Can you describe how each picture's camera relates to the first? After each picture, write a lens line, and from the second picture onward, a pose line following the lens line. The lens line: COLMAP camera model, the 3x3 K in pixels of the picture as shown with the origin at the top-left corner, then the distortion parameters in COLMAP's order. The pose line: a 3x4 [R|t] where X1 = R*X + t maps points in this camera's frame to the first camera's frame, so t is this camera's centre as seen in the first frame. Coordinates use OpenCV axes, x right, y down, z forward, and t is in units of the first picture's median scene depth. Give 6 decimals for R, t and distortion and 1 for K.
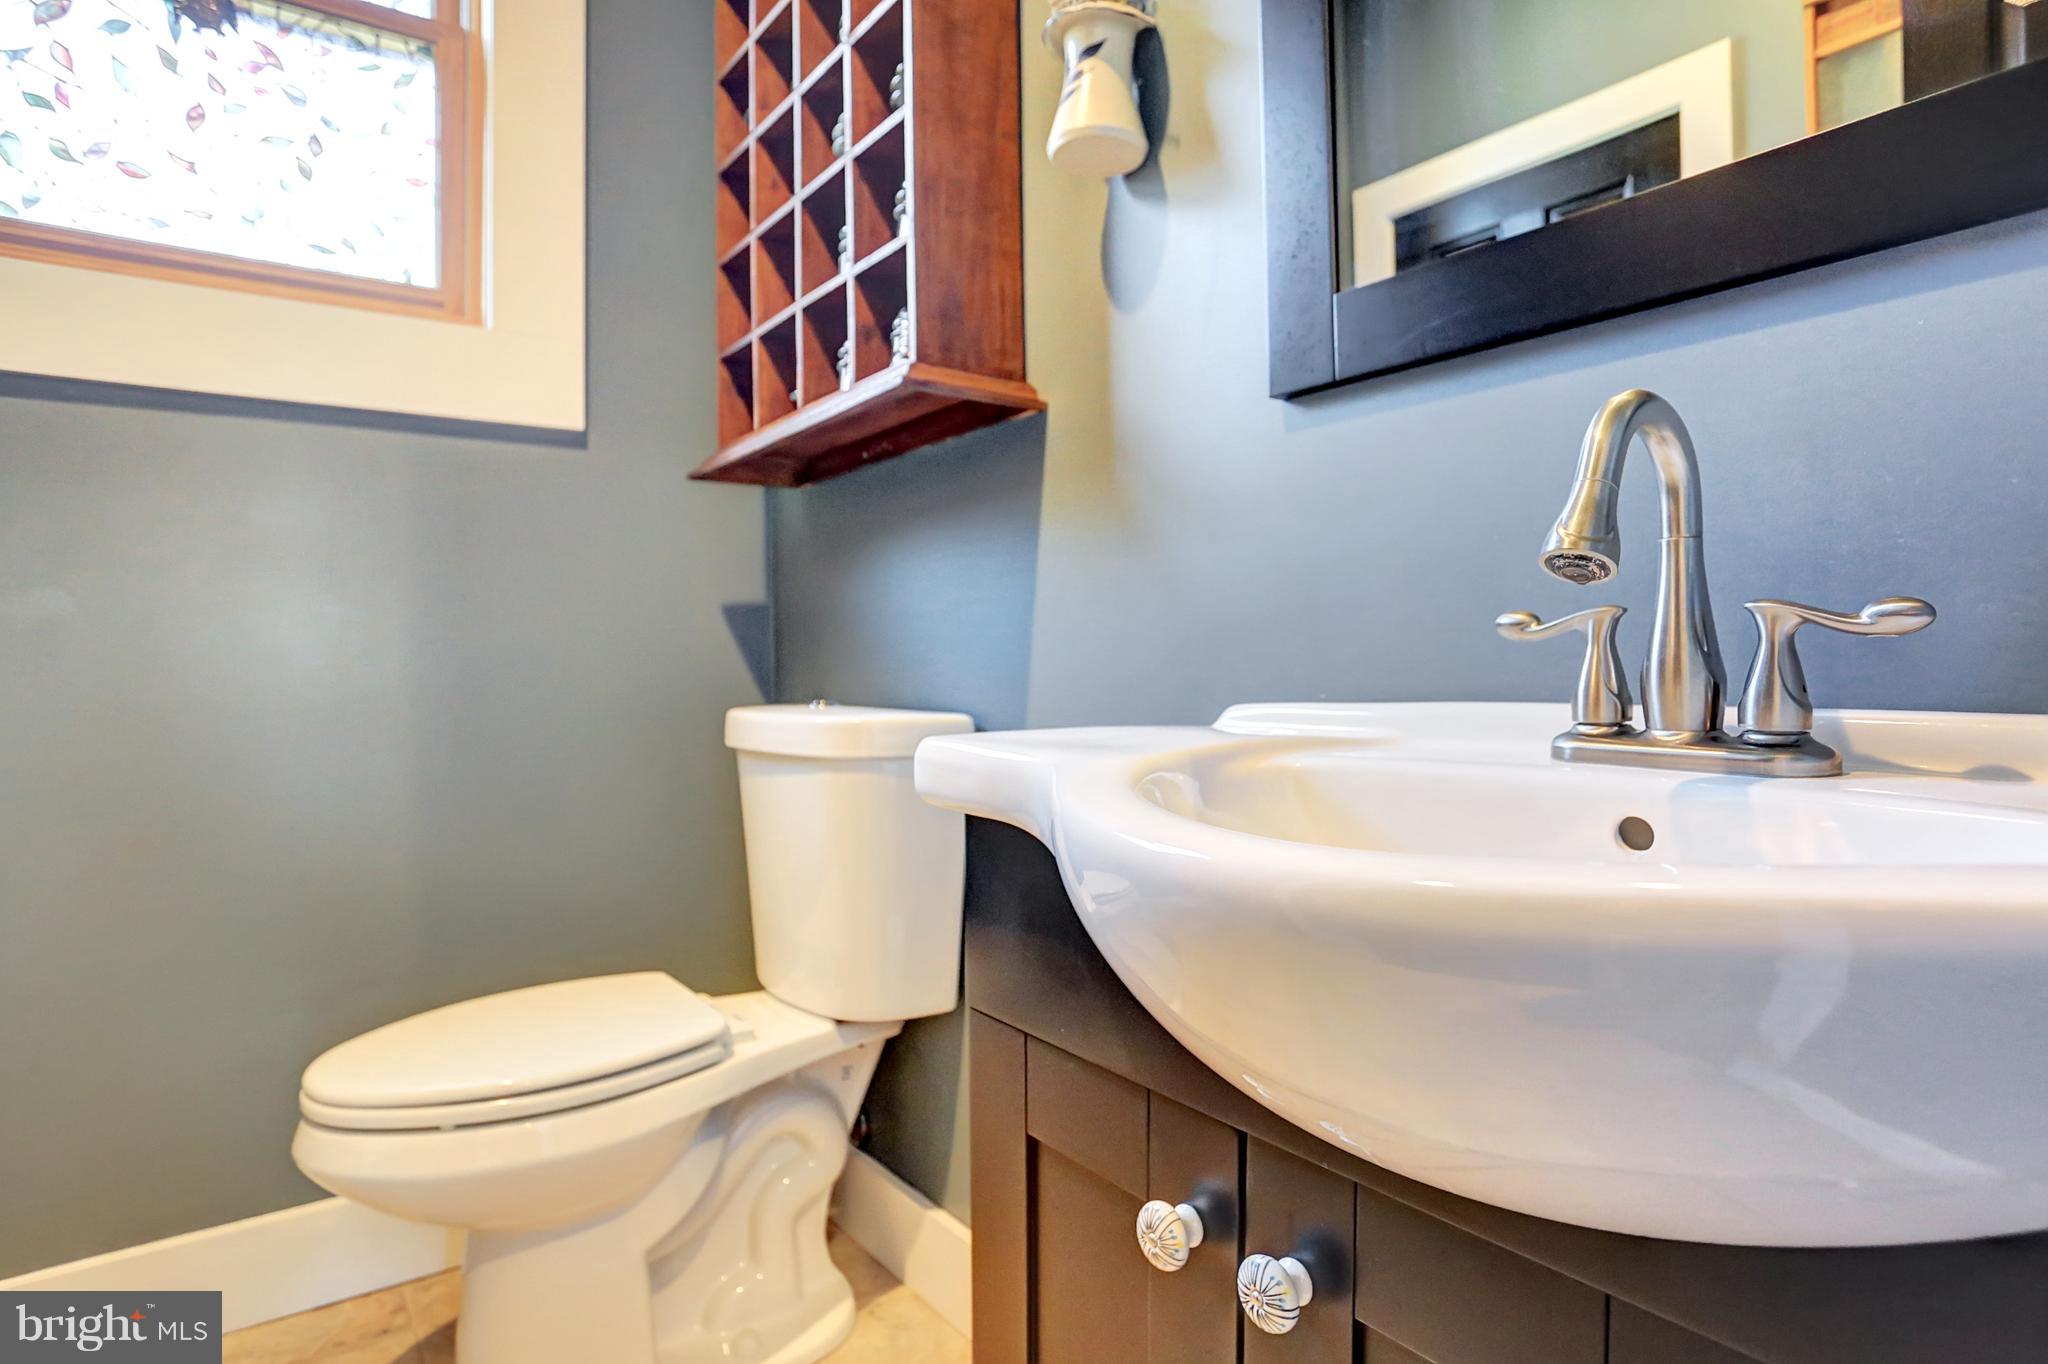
lens RADIAL K [[1098.7, 0, 1024.0], [0, 1098.7, 682.0], [0, 0, 1]] dist [-0.081466, 0.034709]
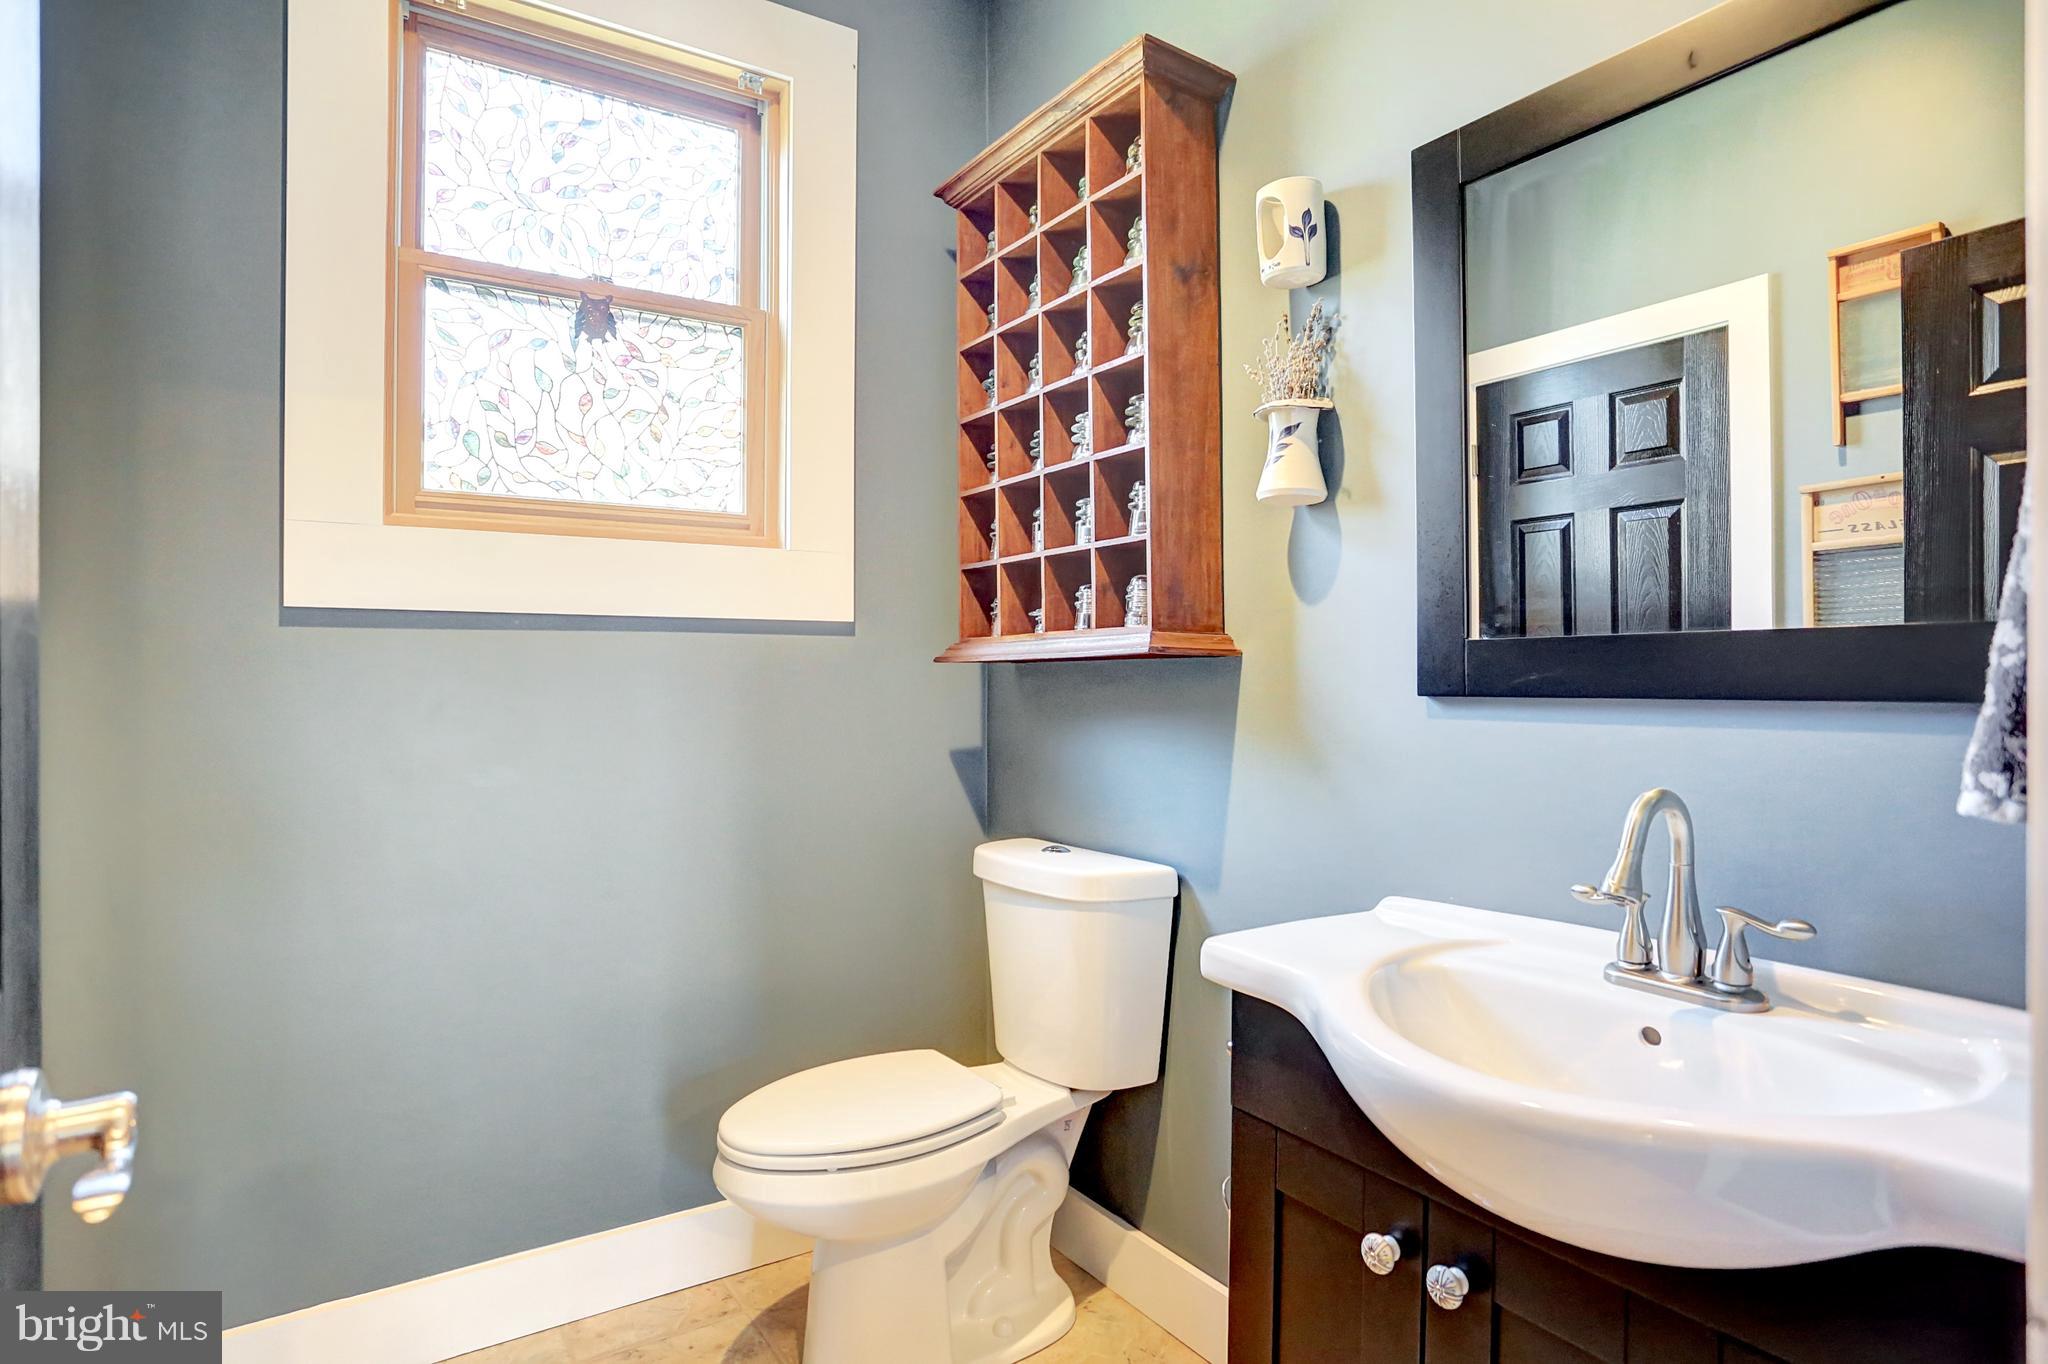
lens RADIAL K [[1098.7, 0, 1024.0], [0, 1098.7, 682.0], [0, 0, 1]] dist [-0.081466, 0.034709]
pose [[0.998750, 0.008066, -0.049324, -0.185136], [-0.008575, 0.999912, -0.010126, -0.200089], [0.049238, 0.010536, 0.998732, -0.394079]]
